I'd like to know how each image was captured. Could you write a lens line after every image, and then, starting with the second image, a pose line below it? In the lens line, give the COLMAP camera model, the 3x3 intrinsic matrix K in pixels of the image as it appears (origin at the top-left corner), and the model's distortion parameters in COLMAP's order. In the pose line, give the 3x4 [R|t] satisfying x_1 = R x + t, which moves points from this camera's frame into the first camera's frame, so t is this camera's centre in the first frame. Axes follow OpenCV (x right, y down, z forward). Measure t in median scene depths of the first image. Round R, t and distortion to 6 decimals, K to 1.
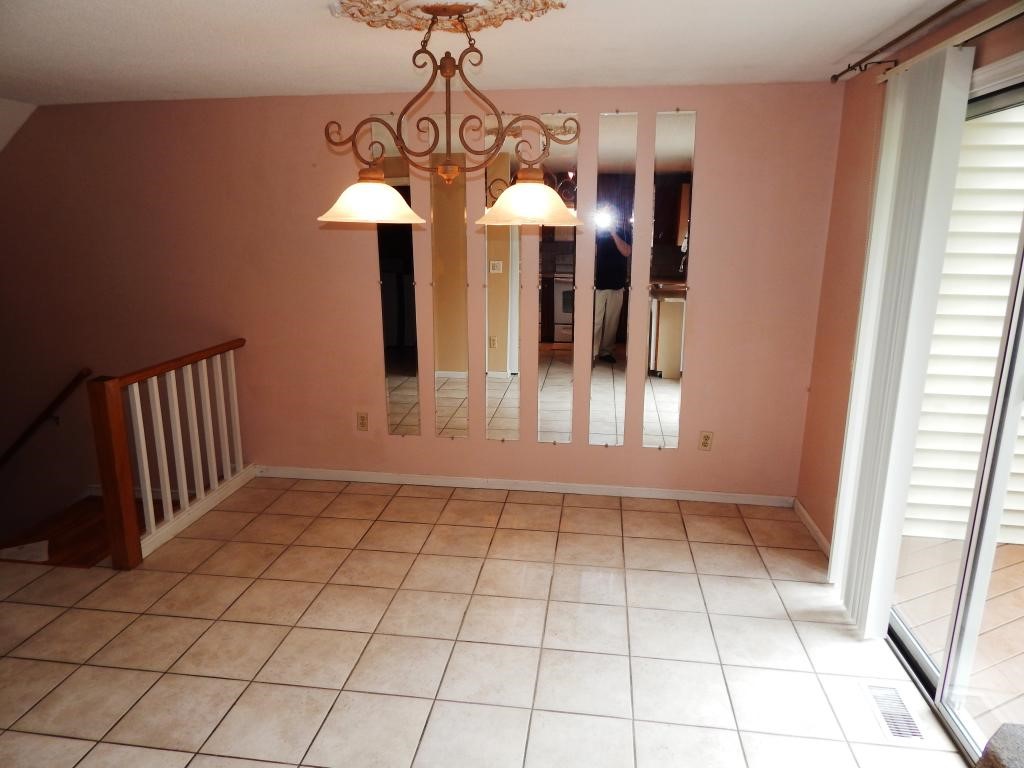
lens RADIAL K [[670.0, 0, 512.0], [0, 670.0, 384.0], [0, 0, 1]] dist [-0.004900, 0.000156]
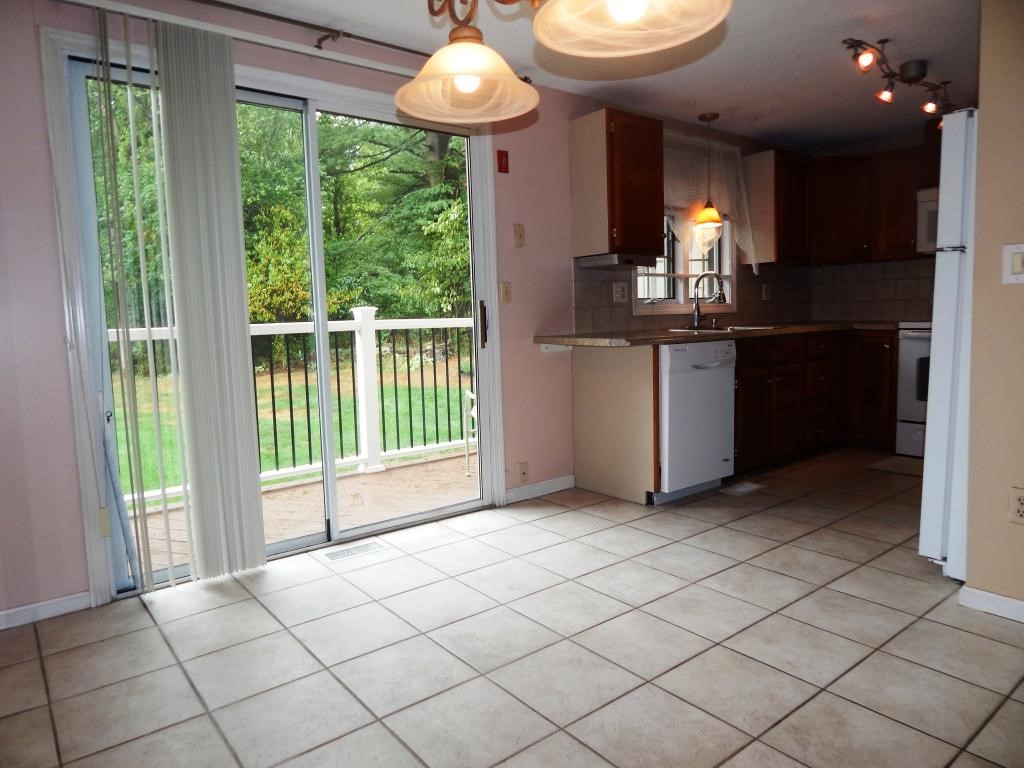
lens RADIAL K [[670.0, 0, 512.0], [0, 670.0, 384.0], [0, 0, 1]] dist [-0.004900, 0.000156]
pose [[-0.721899, -0.061495, 0.689261, -0.433869], [0.187277, 0.941513, 0.280145, -0.105406], [-0.666175, 0.331320, -0.668160, 1.241468]]
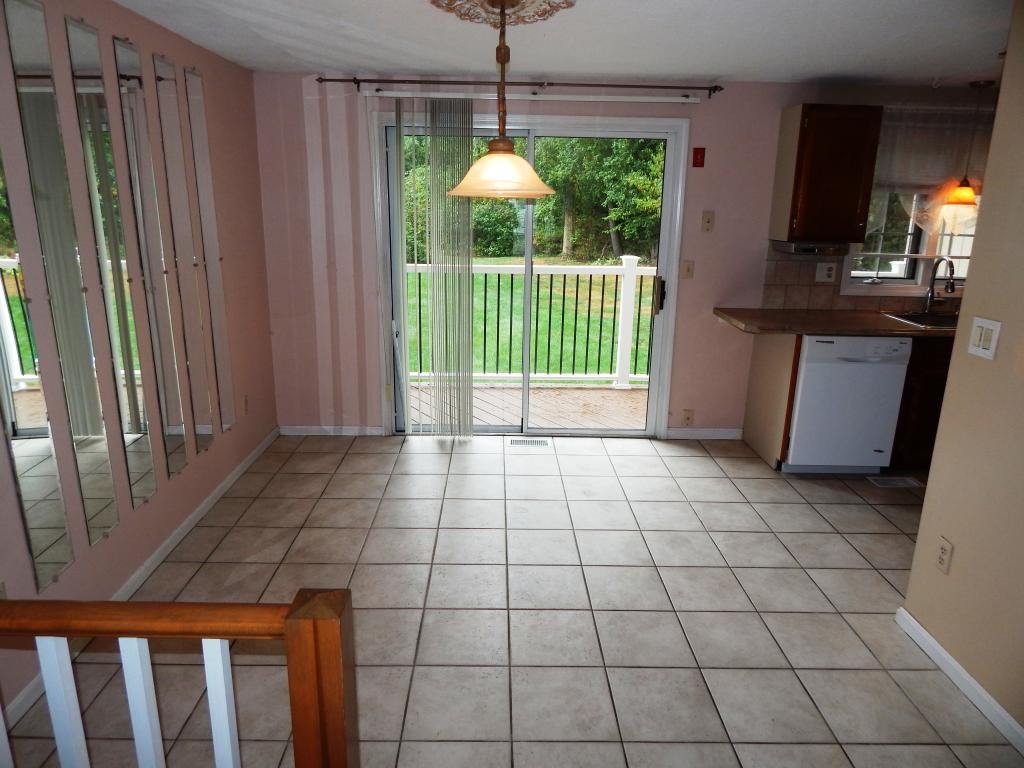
lens RADIAL K [[680.6, 0, 512.0], [0, 680.6, 384.0], [0, 0, 1]] dist [0.001971, 0.000821]
pose [[-0.154952, -0.273221, 0.949390, -1.007729], [0.217969, 0.927859, 0.302600, -0.227144], [-0.963576, 0.253825, -0.084220, 0.931118]]
